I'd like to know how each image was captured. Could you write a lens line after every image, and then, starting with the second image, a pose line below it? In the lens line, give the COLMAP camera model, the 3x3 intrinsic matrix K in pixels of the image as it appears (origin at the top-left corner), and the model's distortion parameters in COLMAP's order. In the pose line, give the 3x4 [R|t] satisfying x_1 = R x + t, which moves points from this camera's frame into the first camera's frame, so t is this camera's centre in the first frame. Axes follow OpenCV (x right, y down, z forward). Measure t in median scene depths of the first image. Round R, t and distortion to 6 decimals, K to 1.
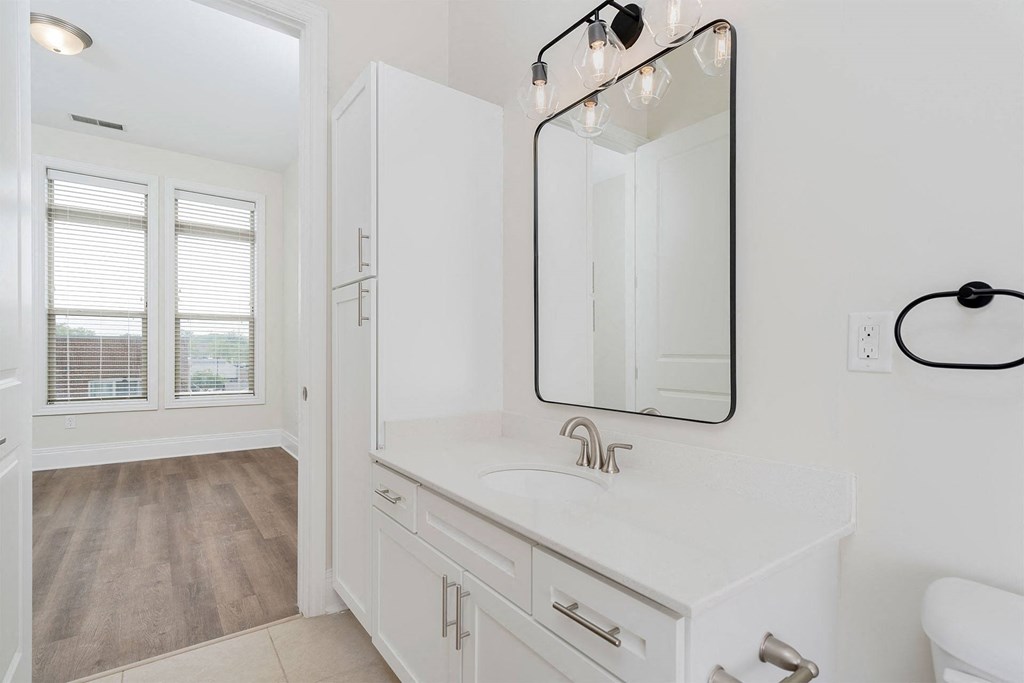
lens RADIAL K [[472.0, 0, 507.8], [0, 472.0, 338.4], [0, 0, 1]] dist [0.000571, 0.000580]
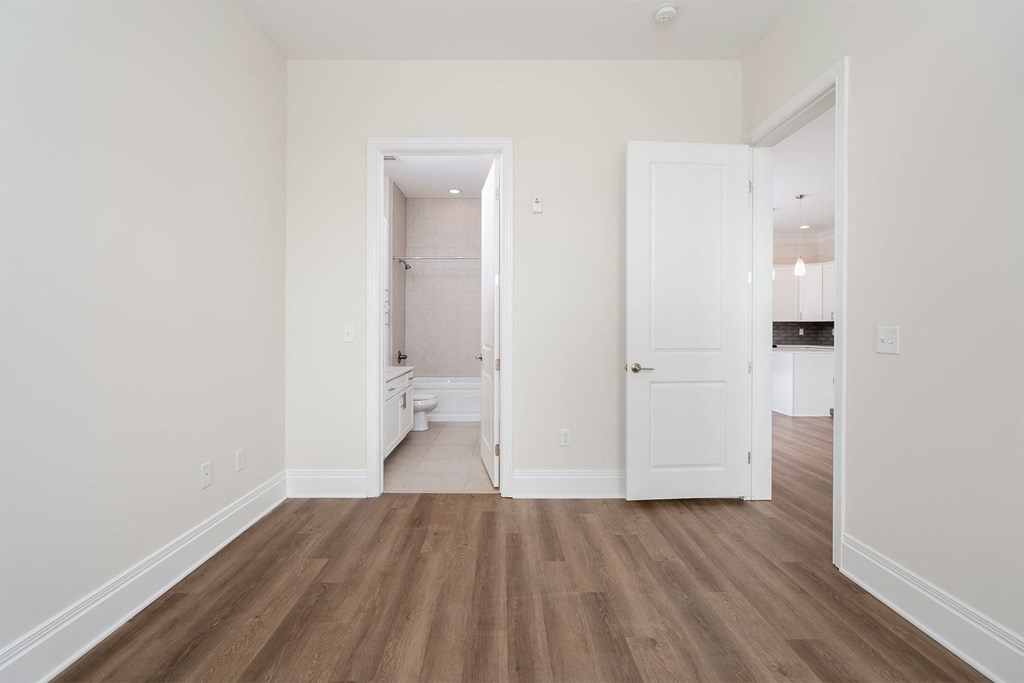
lens RADIAL K [[472.0, 0, 507.8], [0, 472.0, 338.4], [0, 0, 1]] dist [0.000571, 0.000580]
pose [[-0.806753, -0.011596, 0.590775, -1.342853], [-0.009432, 0.999933, 0.006748, 0.008893], [-0.590813, -0.000128, -0.806808, 1.569467]]
